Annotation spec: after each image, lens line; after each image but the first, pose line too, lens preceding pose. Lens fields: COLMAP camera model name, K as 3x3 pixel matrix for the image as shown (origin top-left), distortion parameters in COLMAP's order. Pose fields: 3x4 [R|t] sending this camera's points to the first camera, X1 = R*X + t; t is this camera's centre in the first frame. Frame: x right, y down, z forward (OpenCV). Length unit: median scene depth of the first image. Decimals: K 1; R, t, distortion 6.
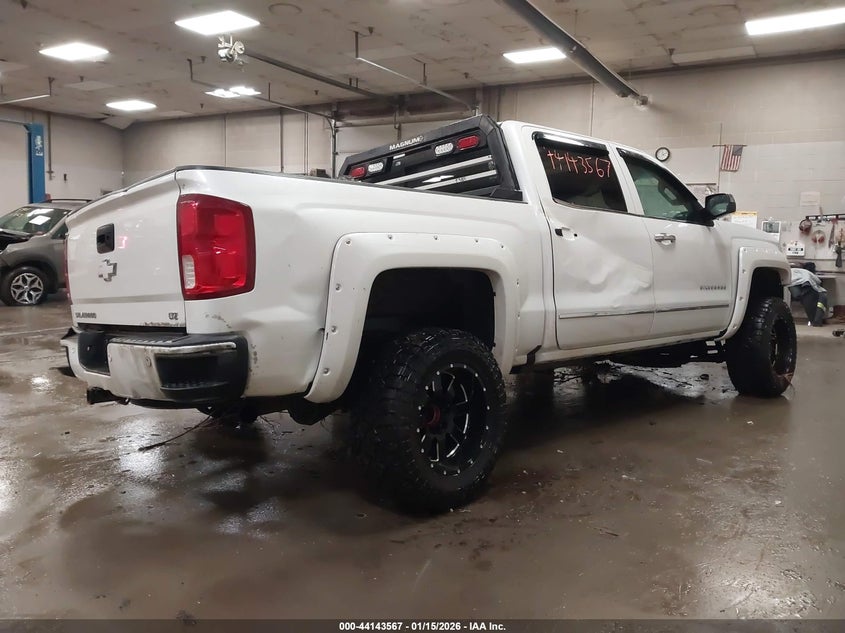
lens RADIAL K [[664.7, 0, 424.4], [0, 664.7, 313.8], [0, 0, 1]] dist [0.013767, 0.000425]
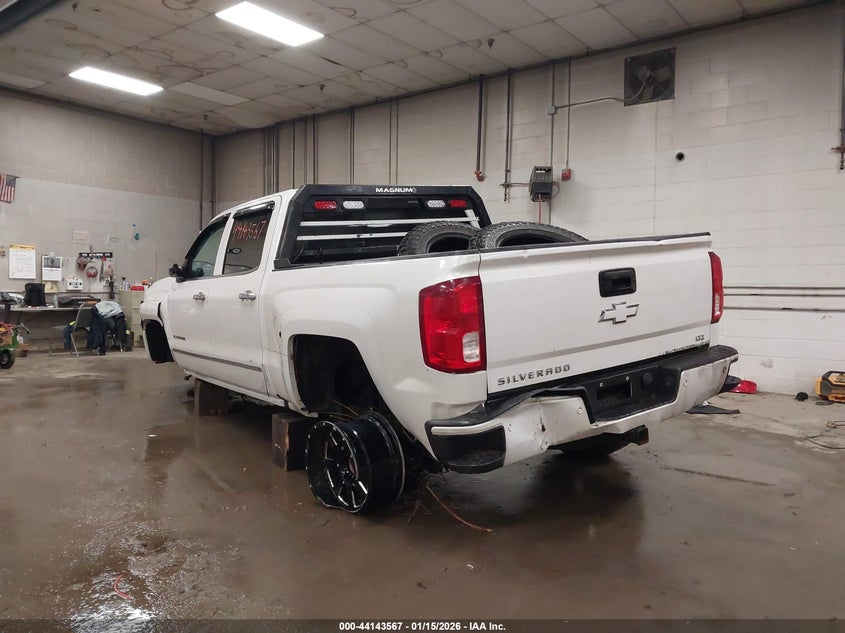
lens RADIAL K [[664.7, 0, 424.4], [0, 664.7, 313.8], [0, 0, 1]] dist [0.013767, 0.000425]
pose [[0.116831, -0.057623, 0.991479, -0.436450], [0.104101, 0.993526, 0.045475, -0.040579], [-0.987681, 0.097901, 0.122074, 0.334760]]
